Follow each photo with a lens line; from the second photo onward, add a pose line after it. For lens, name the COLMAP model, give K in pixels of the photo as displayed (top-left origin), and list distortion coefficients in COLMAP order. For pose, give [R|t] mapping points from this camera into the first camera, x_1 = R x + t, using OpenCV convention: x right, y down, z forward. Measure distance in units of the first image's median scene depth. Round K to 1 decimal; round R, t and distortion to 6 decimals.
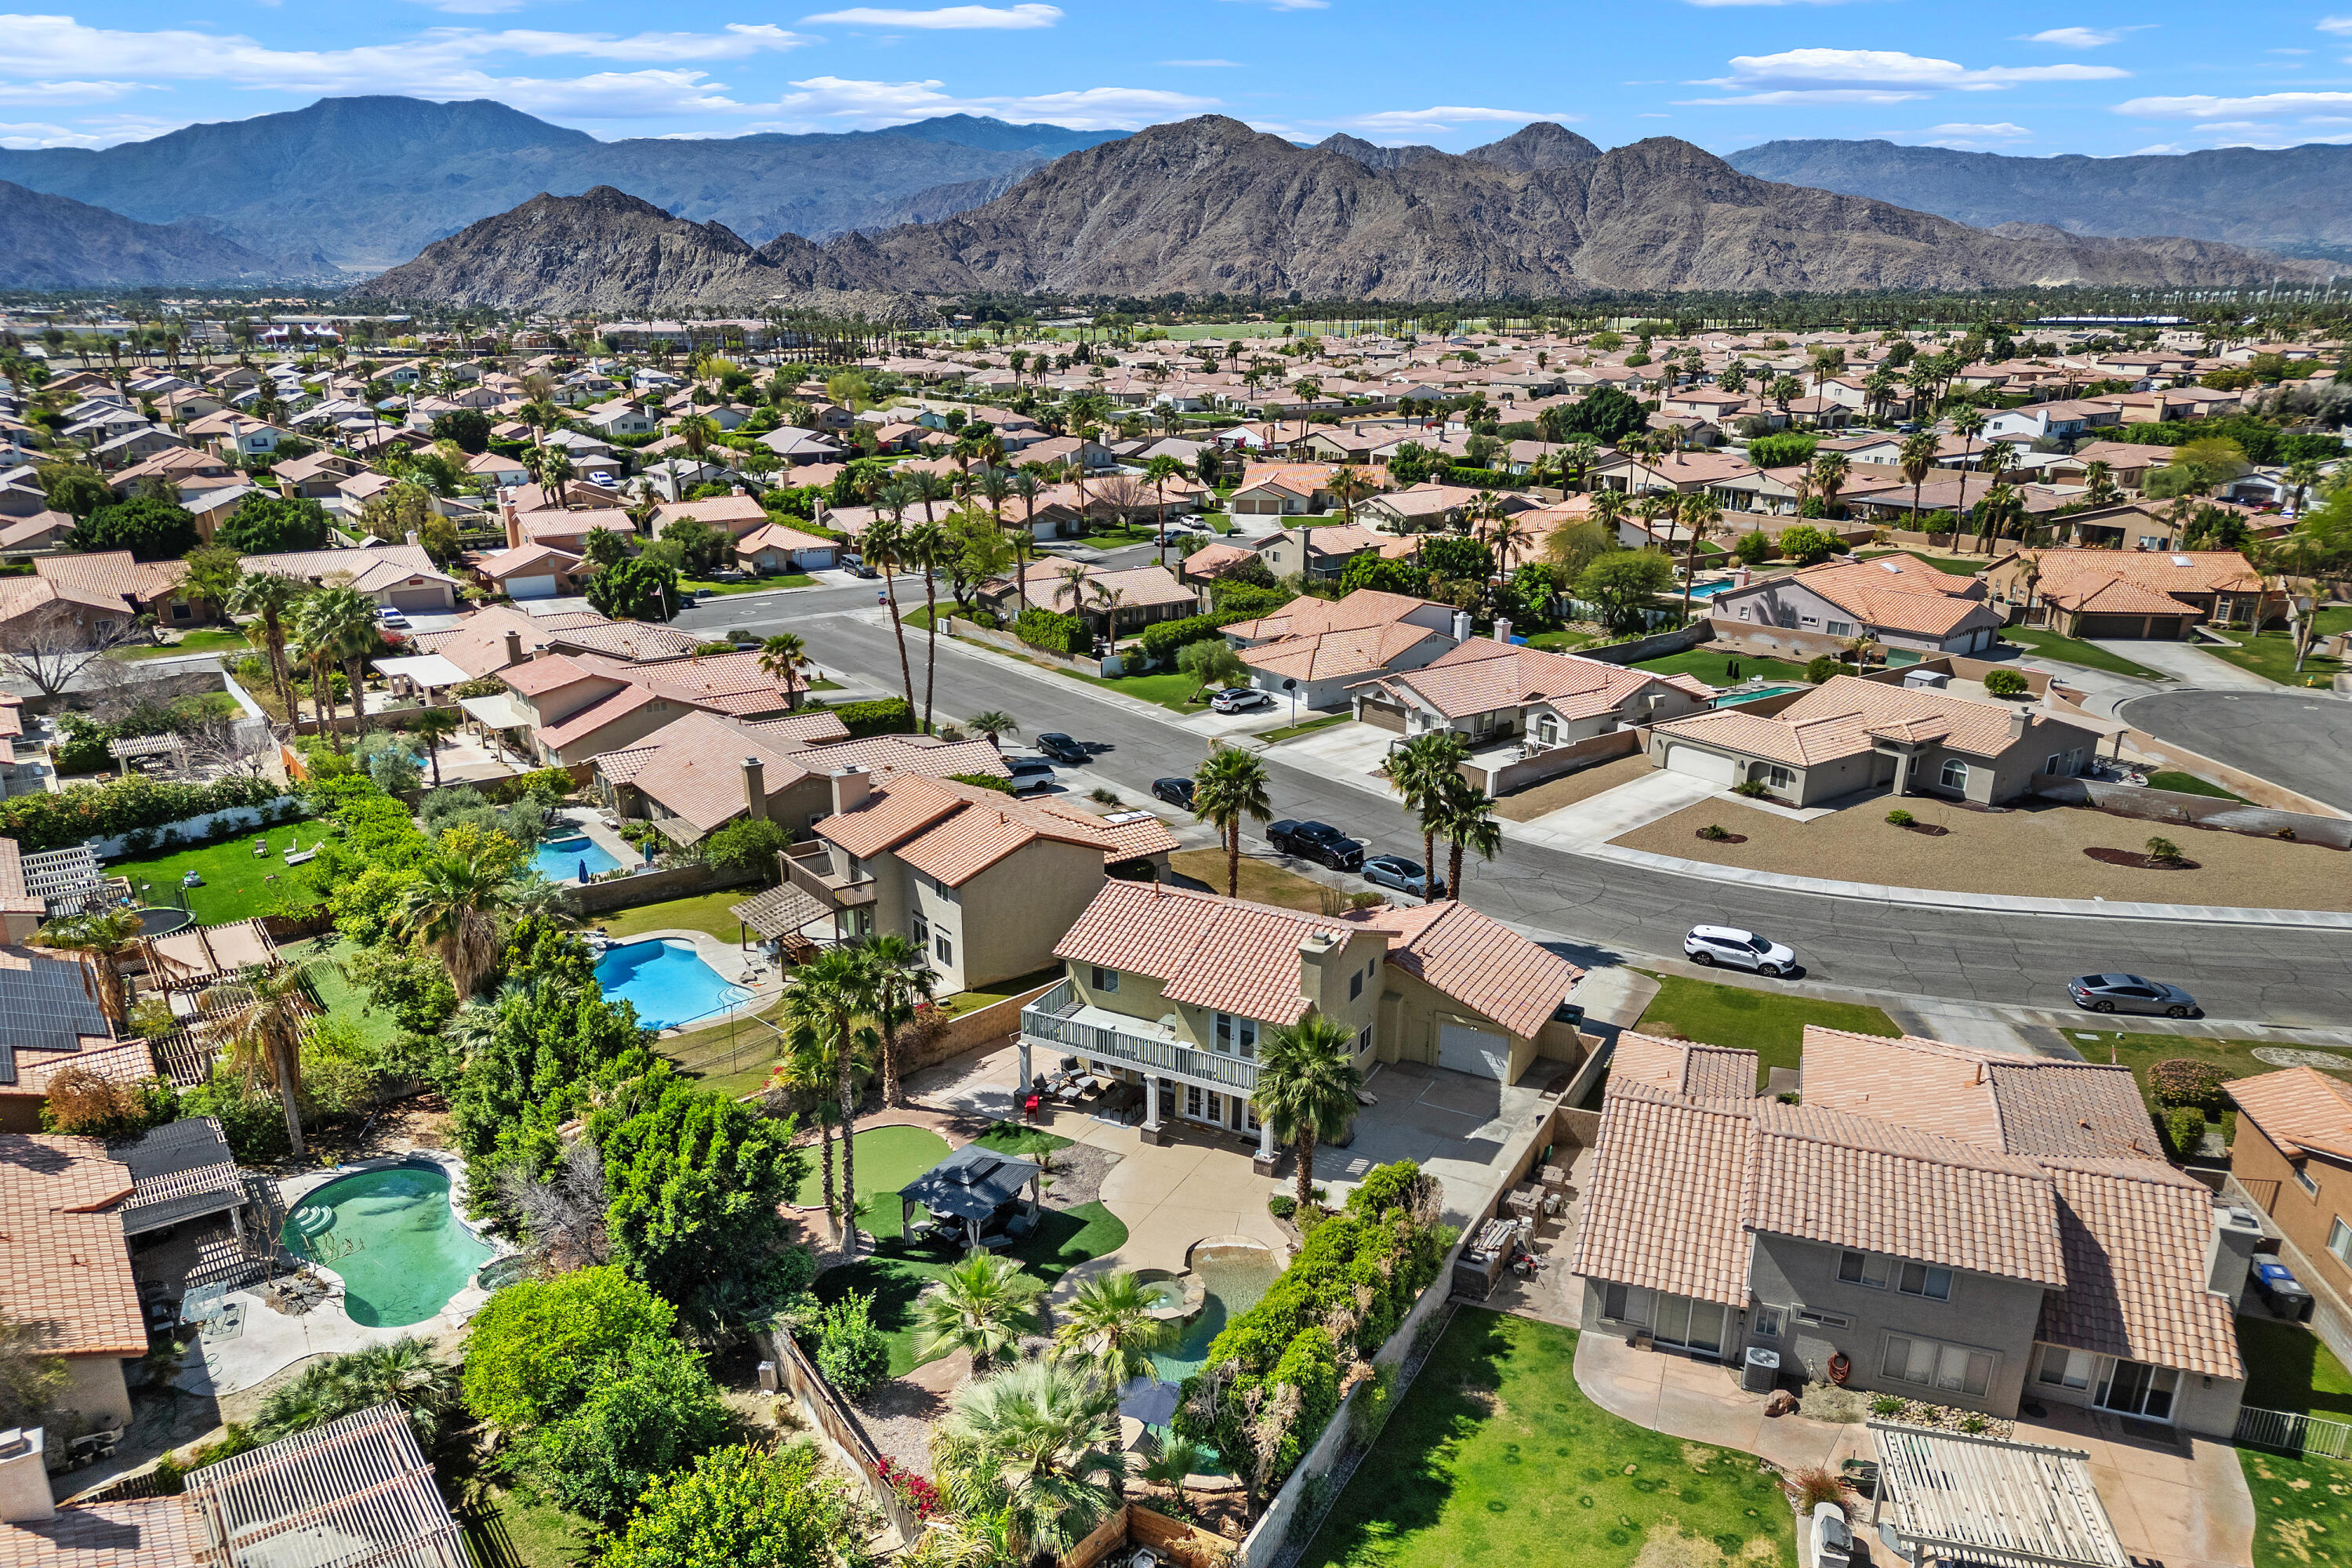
lens RADIAL K [[1542.2, 0, 1091.2], [0, 1542.2, 871.1], [0, 0, 1]] dist [0.079035, -0.059214]
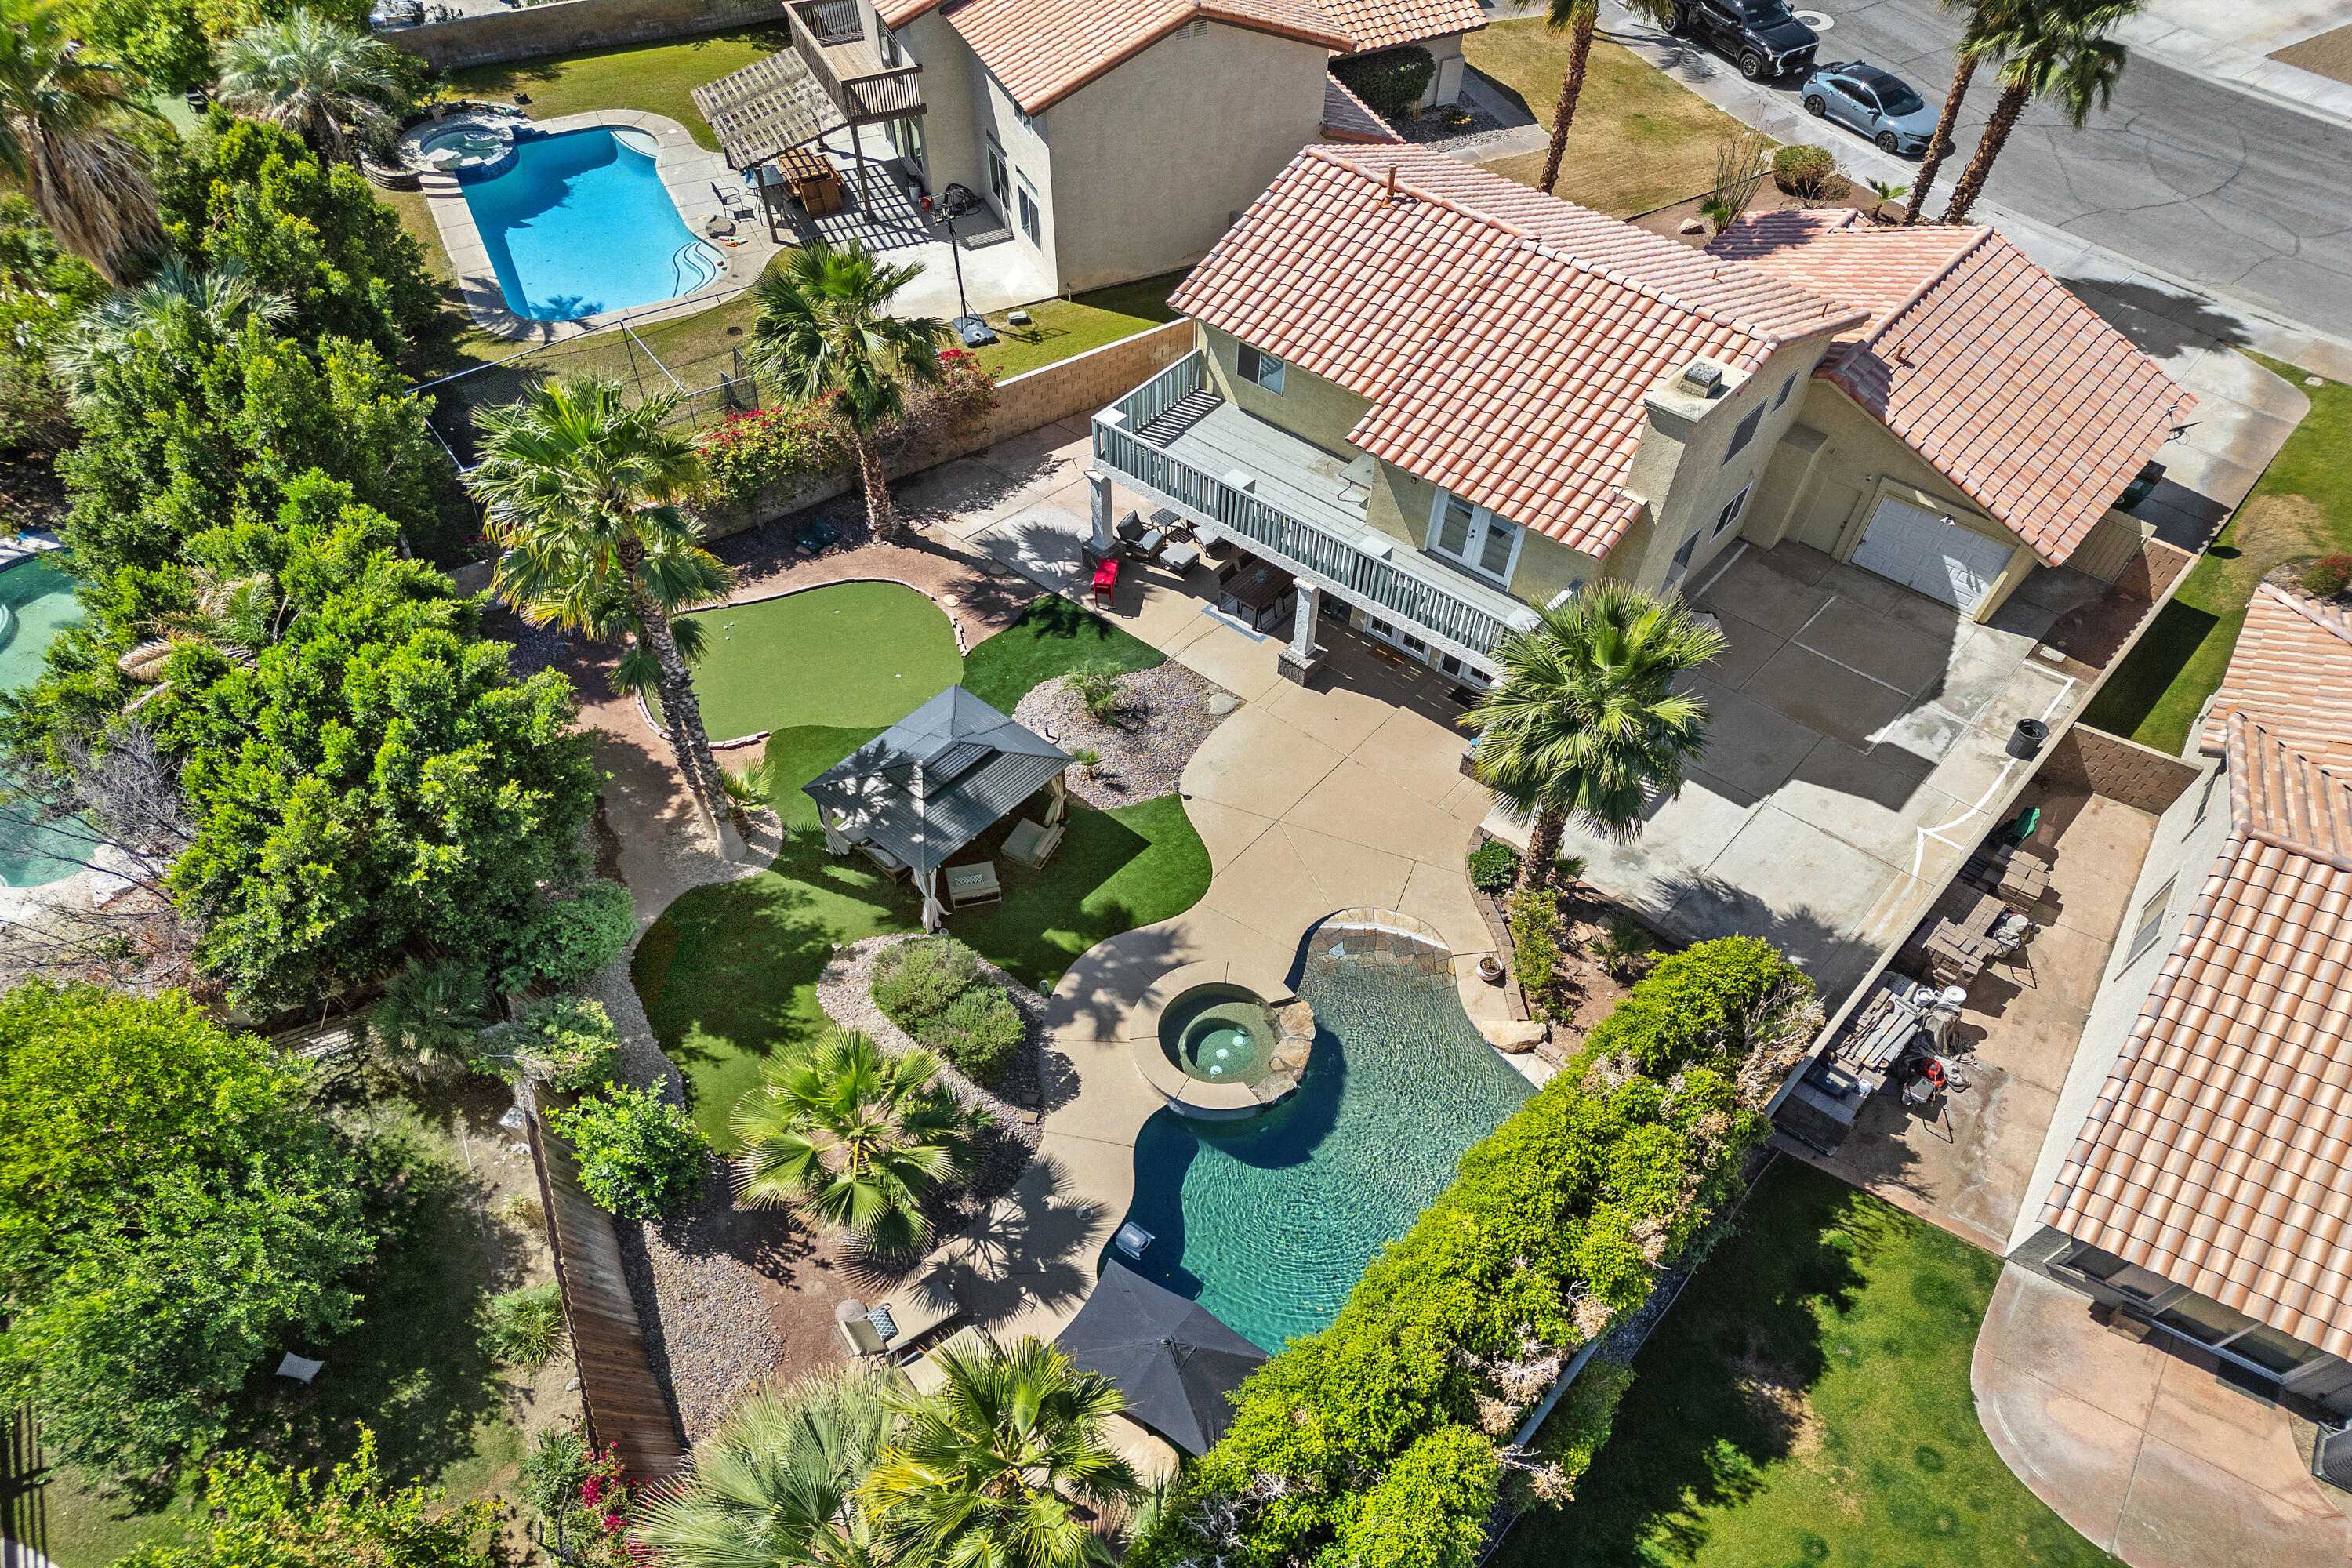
lens RADIAL K [[1542.2, 0, 1091.2], [0, 1542.2, 871.1], [0, 0, 1]] dist [0.079035, -0.059214]
pose [[0.981112, 0.154191, -0.116813, 0.043015], [-0.071081, 0.848977, 0.523627, -0.061809], [0.179910, -0.505433, 0.843901, 0.462558]]
